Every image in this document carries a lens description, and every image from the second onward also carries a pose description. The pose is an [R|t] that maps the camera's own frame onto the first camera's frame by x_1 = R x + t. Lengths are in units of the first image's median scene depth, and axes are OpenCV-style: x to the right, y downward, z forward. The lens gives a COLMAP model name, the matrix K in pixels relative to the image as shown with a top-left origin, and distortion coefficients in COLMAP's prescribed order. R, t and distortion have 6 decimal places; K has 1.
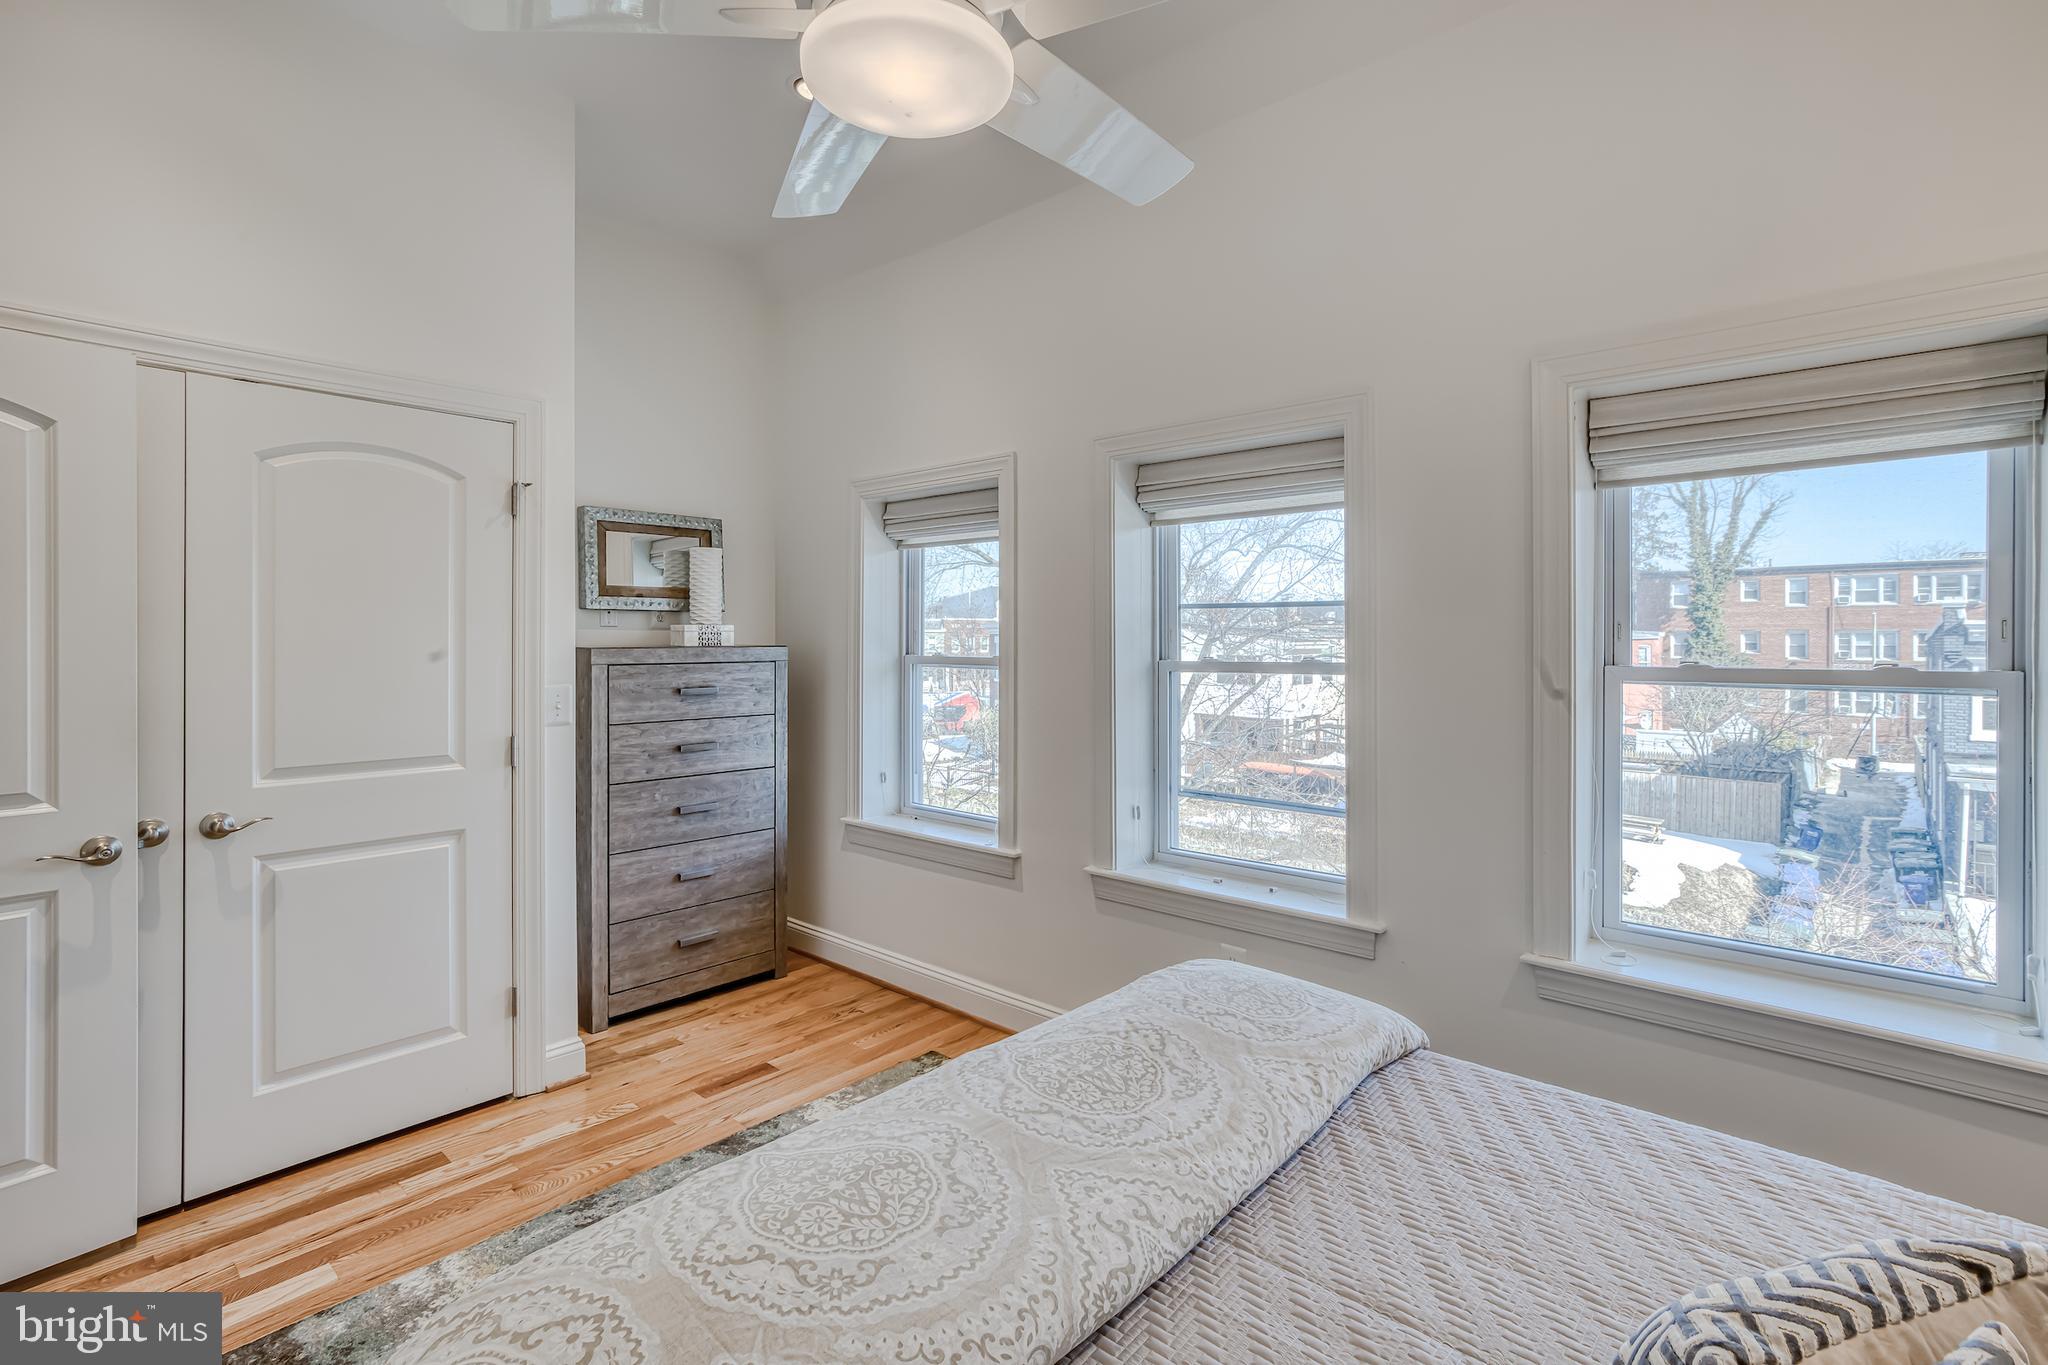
lens RADIAL K [[955.5, 0, 1023.3], [0, 955.5, 641.9], [0, 0, 1]] dist [-0.031810, 0.016307]
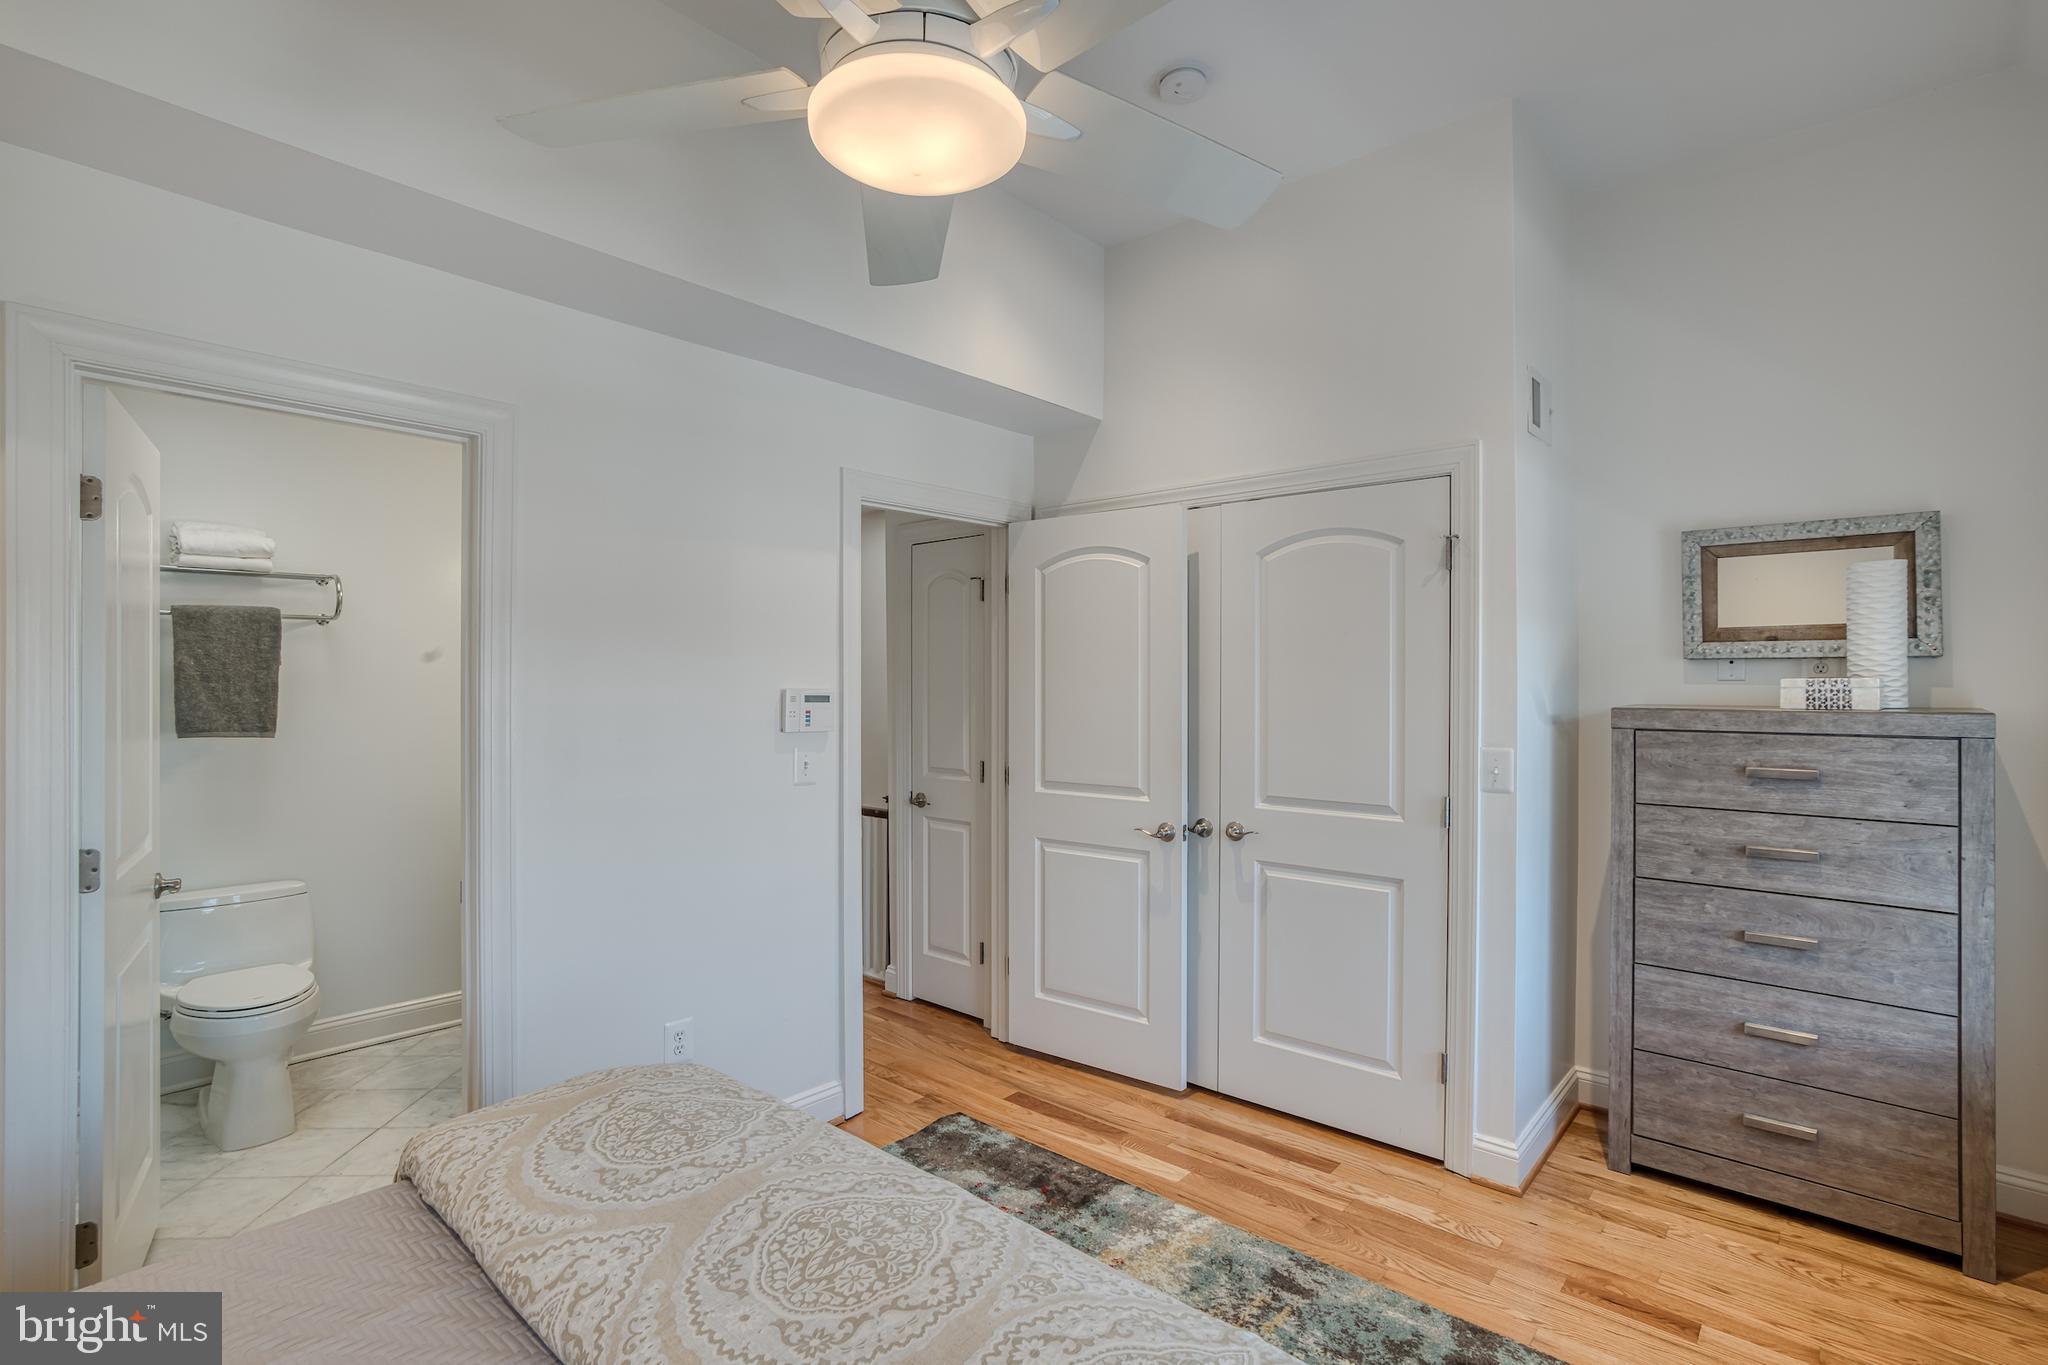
lens RADIAL K [[955.5, 0, 1023.9], [0, 955.5, 684.7], [0, 0, 1]] dist [-0.031810, 0.016307]
pose [[0.024077, 0.004609, -0.999699, 0.360971], [-0.004361, 0.999980, 0.004505, -0.015512], [0.999701, 0.004251, 0.024096, 0.457966]]
